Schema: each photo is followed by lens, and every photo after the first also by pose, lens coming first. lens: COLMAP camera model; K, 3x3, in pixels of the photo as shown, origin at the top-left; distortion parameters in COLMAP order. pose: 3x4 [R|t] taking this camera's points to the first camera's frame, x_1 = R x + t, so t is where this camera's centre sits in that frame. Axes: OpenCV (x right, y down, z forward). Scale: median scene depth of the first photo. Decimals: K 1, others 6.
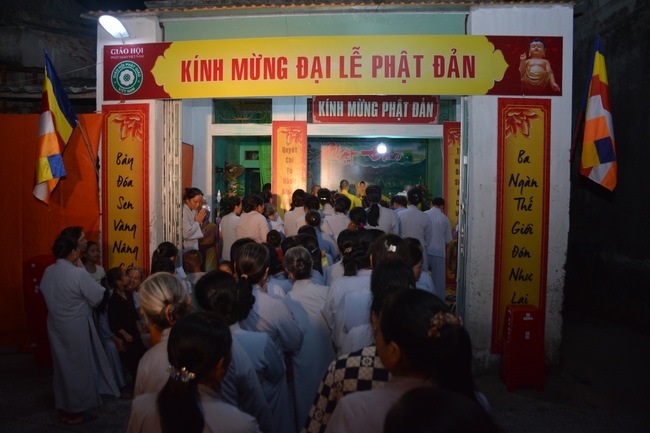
lens RADIAL K [[512.3, 0, 324.9], [0, 512.3, 218.2], [0, 0, 1]] dist [-0.132040, 0.073845]
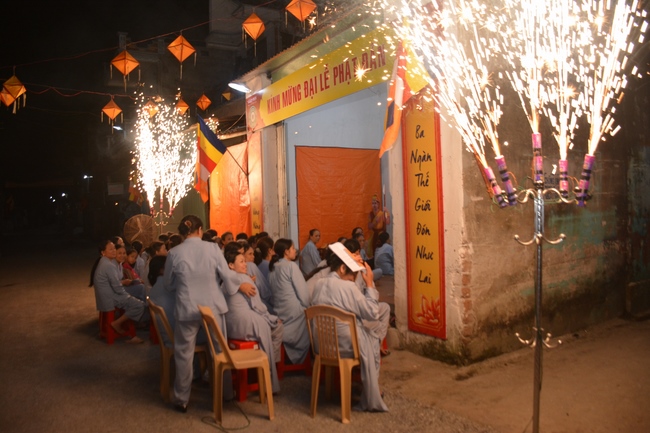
lens RADIAL K [[512.3, 0, 325.0], [0, 512.3, 217.0], [0, 0, 1]] dist [-0.132040, 0.073845]
pose [[0.575539, -0.009949, -0.817714, 1.088434], [0.002455, 0.999943, -0.010438, 0.053336], [0.817770, 0.003999, 0.575531, 0.277555]]
